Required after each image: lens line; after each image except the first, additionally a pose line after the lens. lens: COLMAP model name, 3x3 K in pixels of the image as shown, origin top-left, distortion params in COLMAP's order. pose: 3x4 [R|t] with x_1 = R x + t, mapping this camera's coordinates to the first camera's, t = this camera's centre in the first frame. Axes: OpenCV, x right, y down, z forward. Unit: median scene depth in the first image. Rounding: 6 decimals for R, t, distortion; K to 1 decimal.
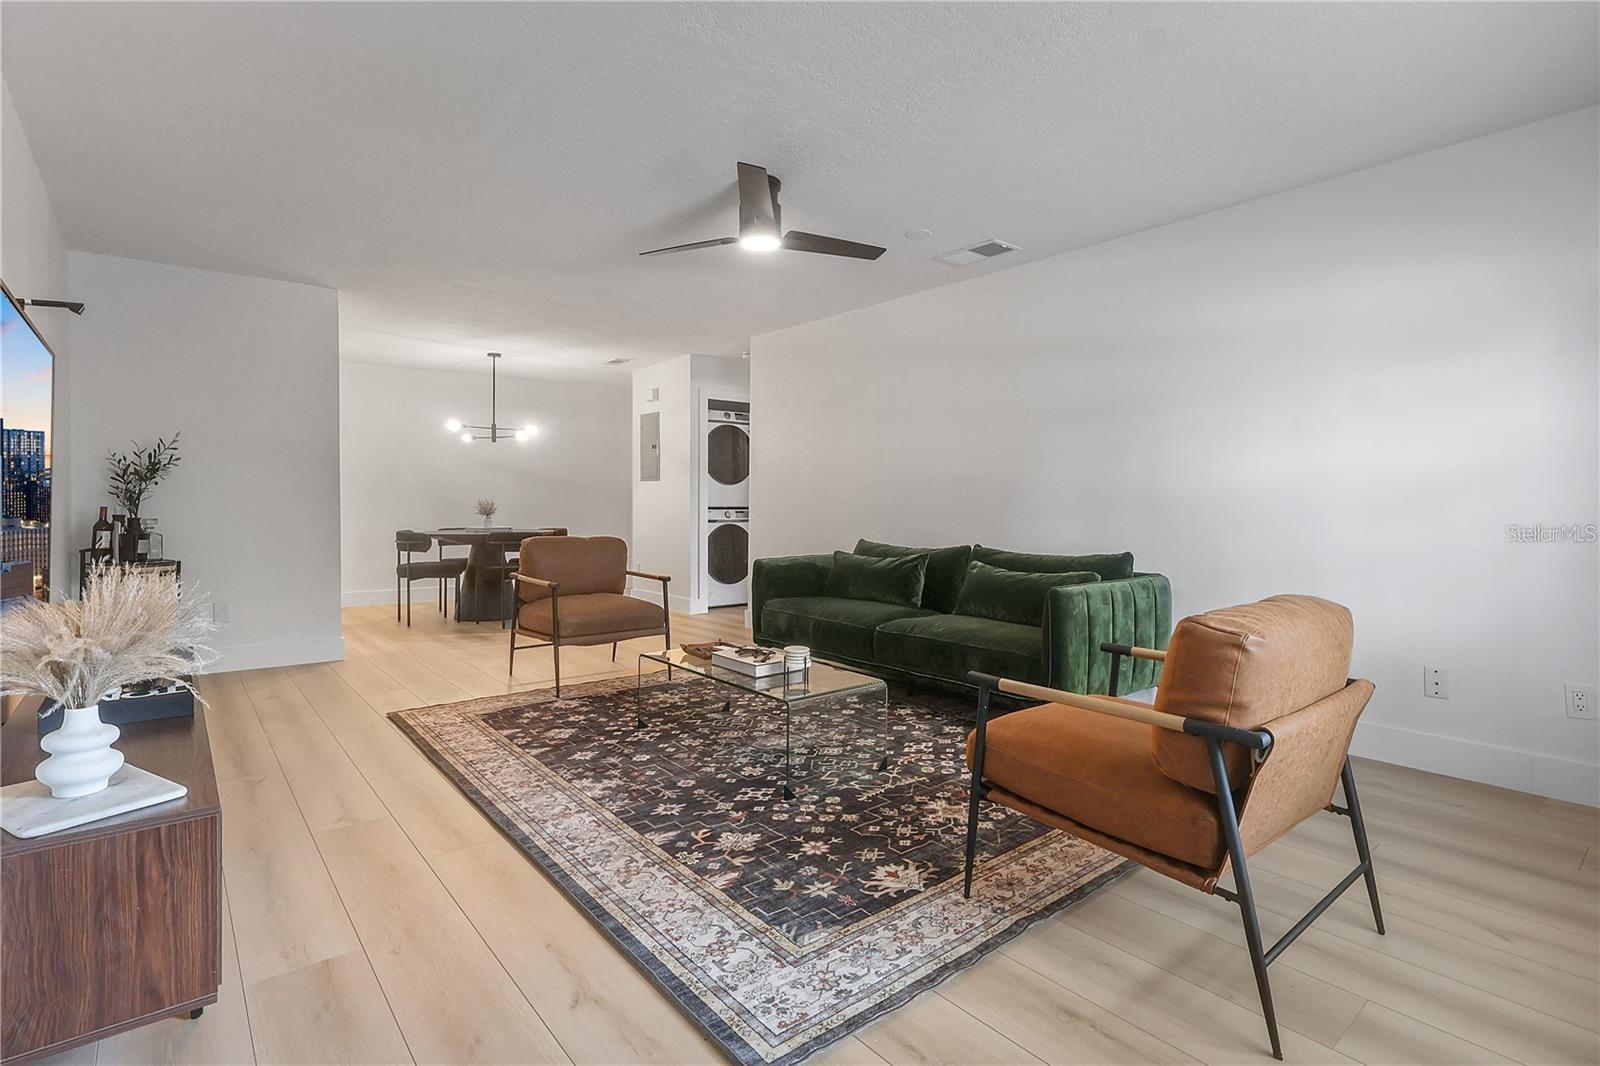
lens RADIAL K [[768.1, 0, 791.7], [0, 768.1, 520.8], [0, 0, 1]] dist [-0.000127, 0.000218]
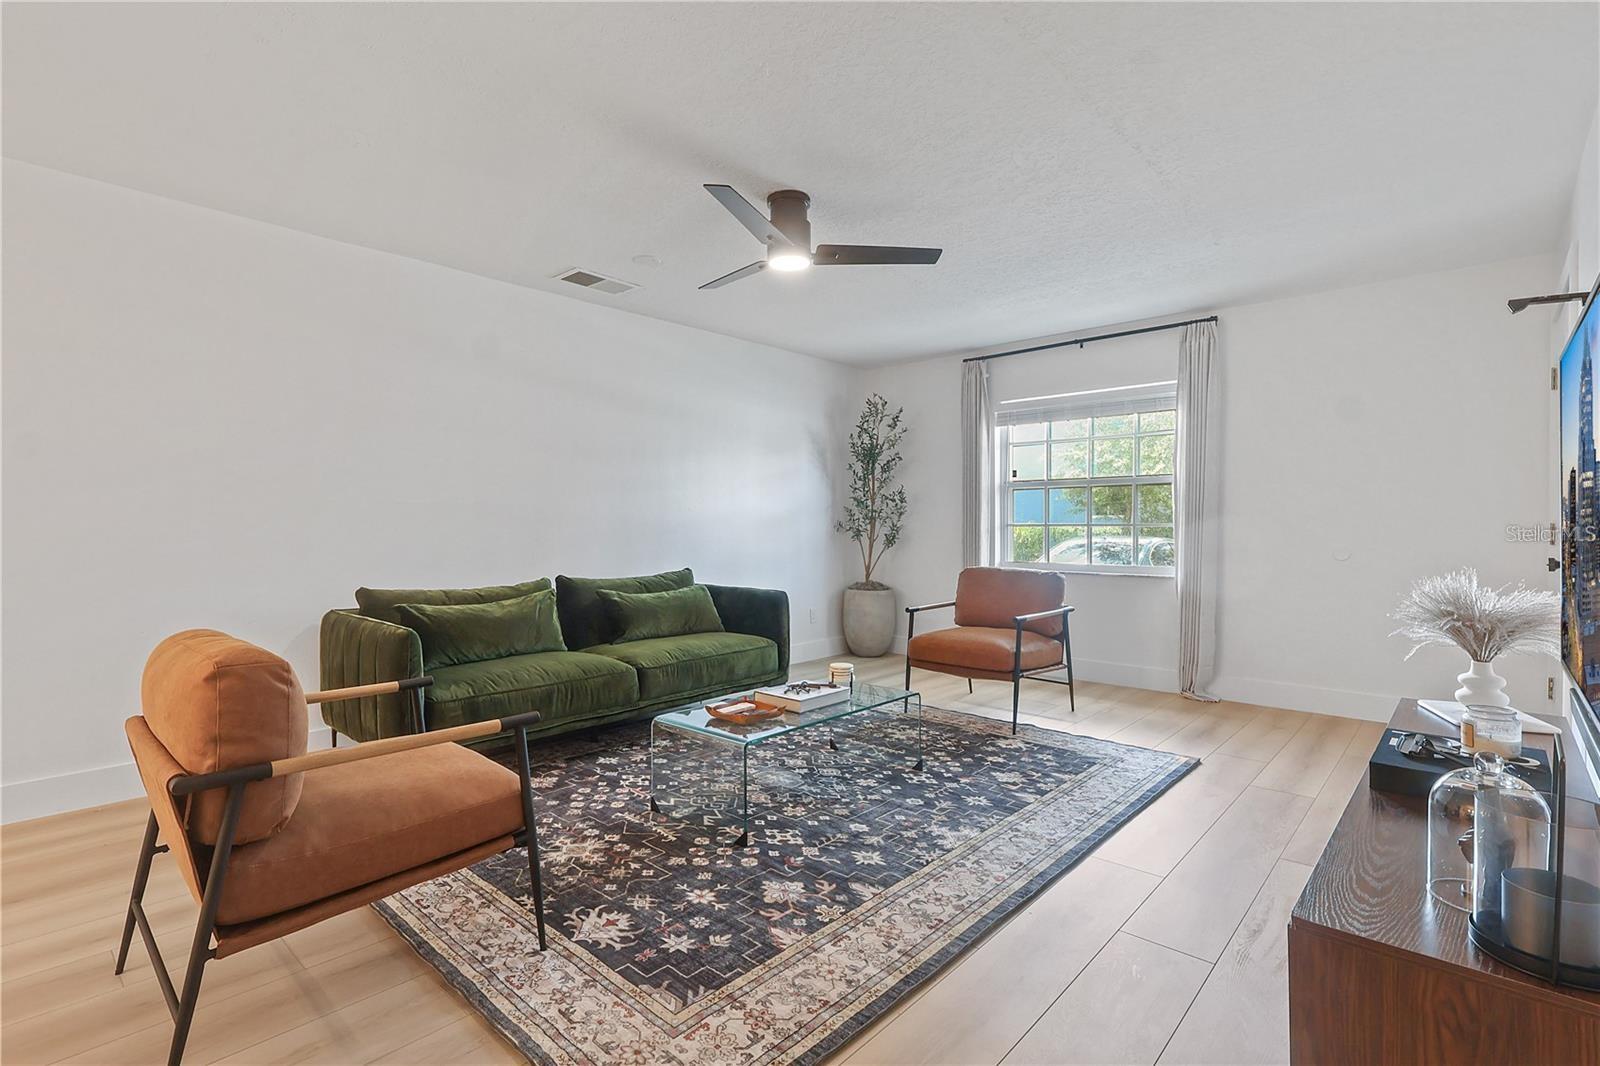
lens RADIAL K [[768.1, 0, 789.4], [0, 768.1, 526.9], [0, 0, 1]] dist [-0.000127, 0.000218]
pose [[-0.149658, -0.002968, 0.988733, -1.132661], [0.025483, 0.999652, 0.006858, -0.040941], [-0.988409, 0.026222, -0.149530, 1.307556]]
